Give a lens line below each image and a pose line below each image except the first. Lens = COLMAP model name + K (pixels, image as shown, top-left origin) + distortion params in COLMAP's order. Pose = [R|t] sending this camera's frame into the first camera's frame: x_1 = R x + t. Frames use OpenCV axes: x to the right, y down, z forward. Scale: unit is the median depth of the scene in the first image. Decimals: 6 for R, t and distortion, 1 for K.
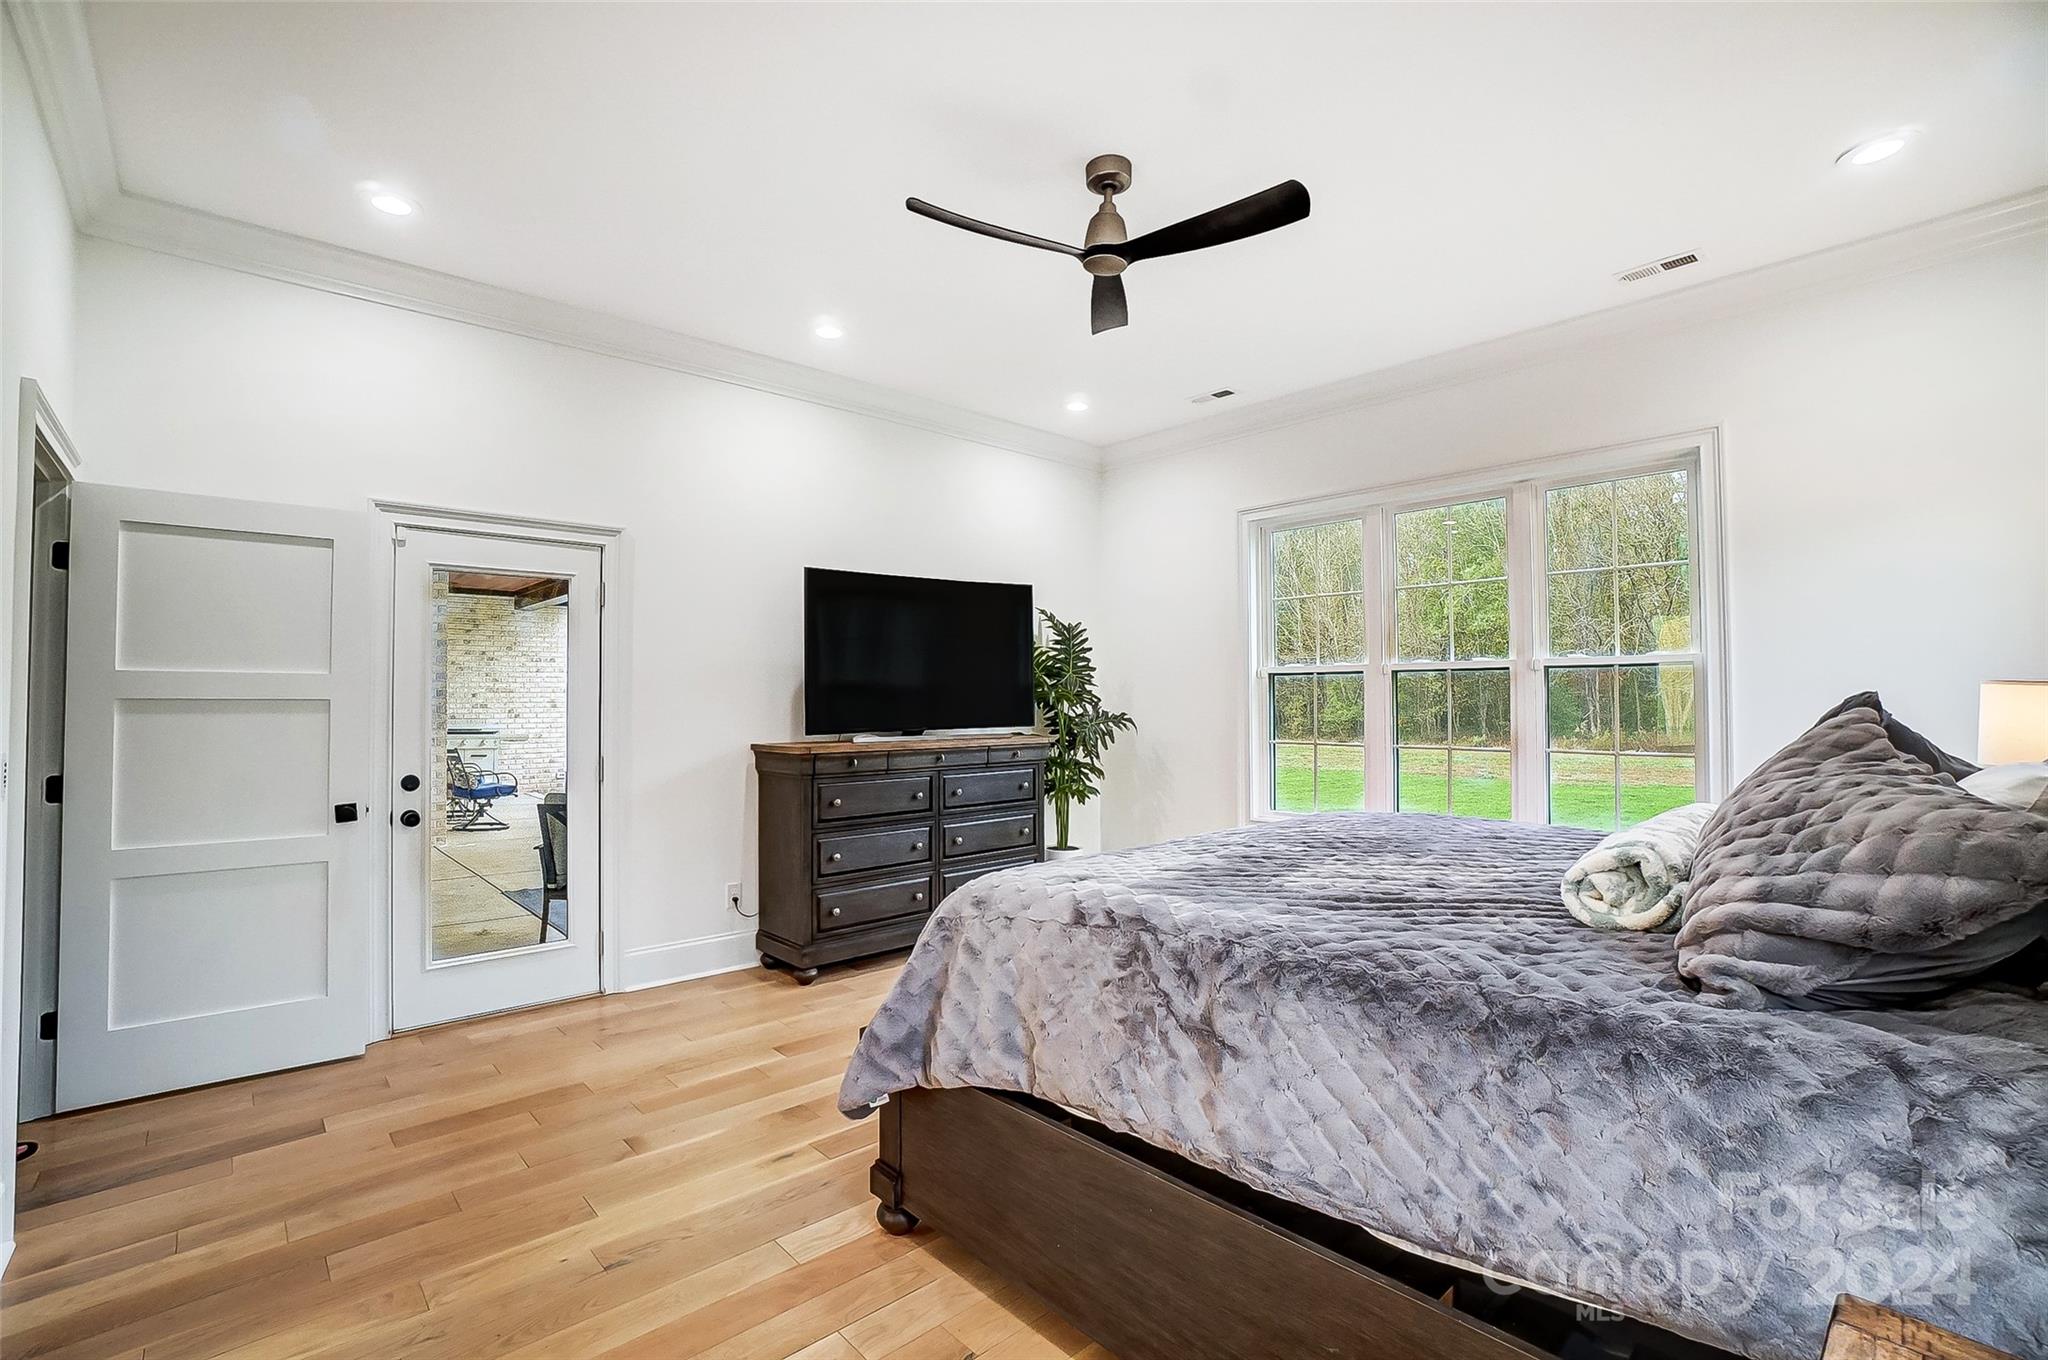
lens RADIAL K [[918.0, 0, 1004.0], [0, 918.0, 687.4], [0, 0, 1]] dist [-0.064423, 0.022728]
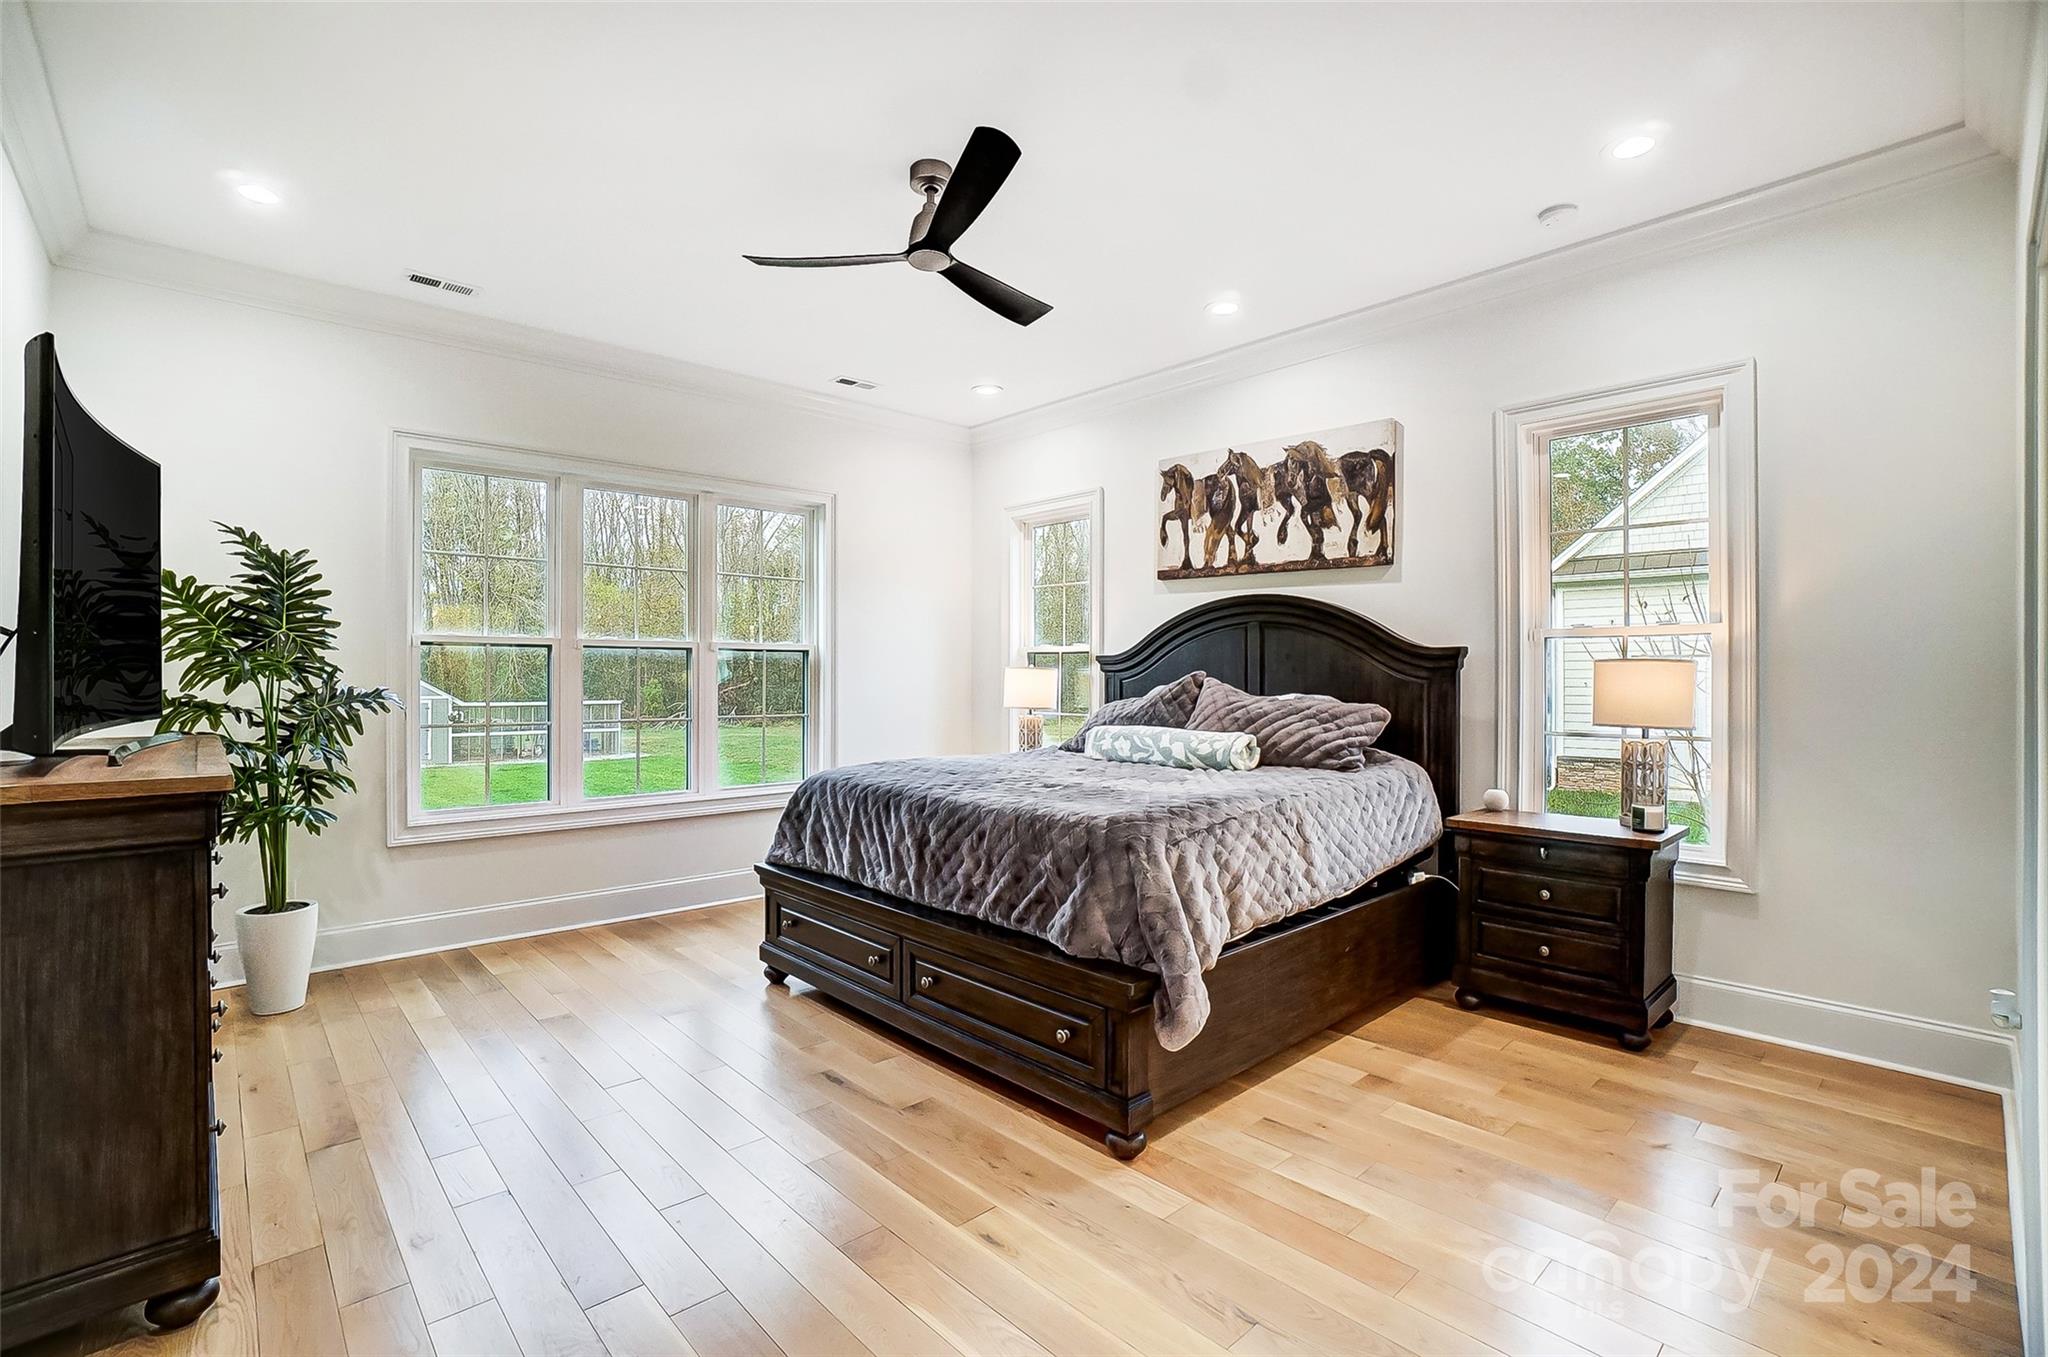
lens RADIAL K [[918.0, 0, 1004.0], [0, 918.0, 685.9], [0, 0, 1]] dist [-0.064423, 0.022728]
pose [[-0.011389, -0.005428, 0.999920, -0.543364], [-0.015578, 0.999865, 0.005250, 0.013259], [-0.999814, -0.015517, -0.011472, 0.524977]]
